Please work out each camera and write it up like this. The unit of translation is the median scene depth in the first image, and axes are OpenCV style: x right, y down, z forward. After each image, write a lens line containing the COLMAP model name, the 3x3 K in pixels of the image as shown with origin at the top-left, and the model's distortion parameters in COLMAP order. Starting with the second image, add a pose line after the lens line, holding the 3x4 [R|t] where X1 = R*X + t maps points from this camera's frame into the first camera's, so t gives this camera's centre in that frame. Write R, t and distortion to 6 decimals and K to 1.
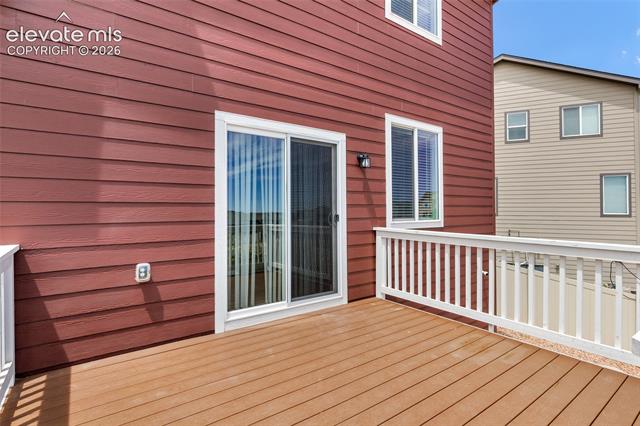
lens RADIAL K [[329.2, 0, 336.1], [0, 329.2, 210.5], [0, 0, 1]] dist [0.000074, 0.000033]
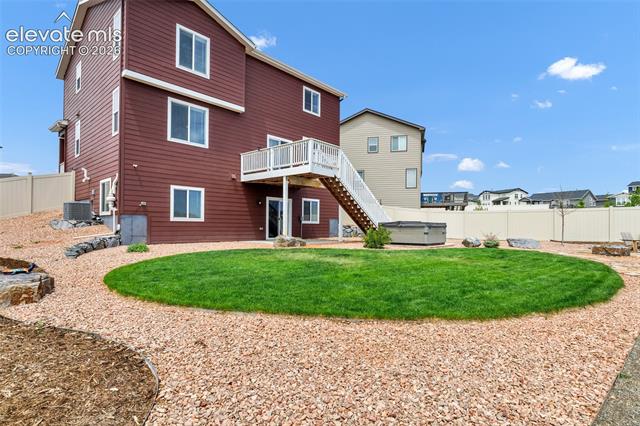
lens RADIAL K [[330.6, 0, 319.0], [0, 330.6, 223.3], [0, 0, 1]] dist [-0.000683, -0.000155]
pose [[0.986671, 0.013152, 0.162195, -0.232265], [-0.011211, 0.999854, -0.012876, 0.651727], [-0.162341, 0.010886, 0.986675, -2.401277]]
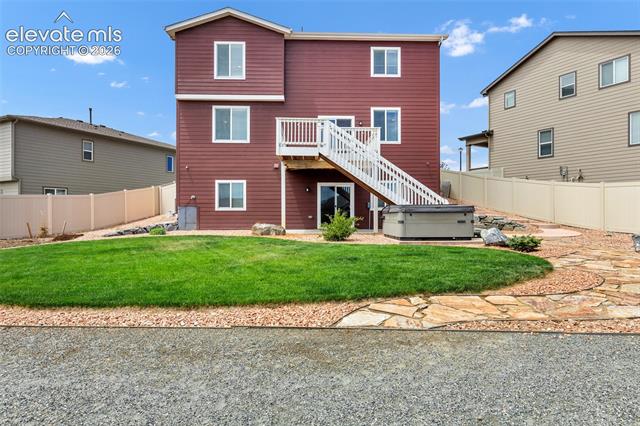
lens RADIAL K [[375.5, 0, 320.0], [0, 375.5, 213.0], [0, 0, 1]] dist [-0.000250, -0.000969]
pose [[0.805653, -0.001037, -0.592387, 1.655756], [-0.002438, 0.999984, -0.005067, 0.650878], [0.592383, 0.005526, 0.805638, -1.927149]]
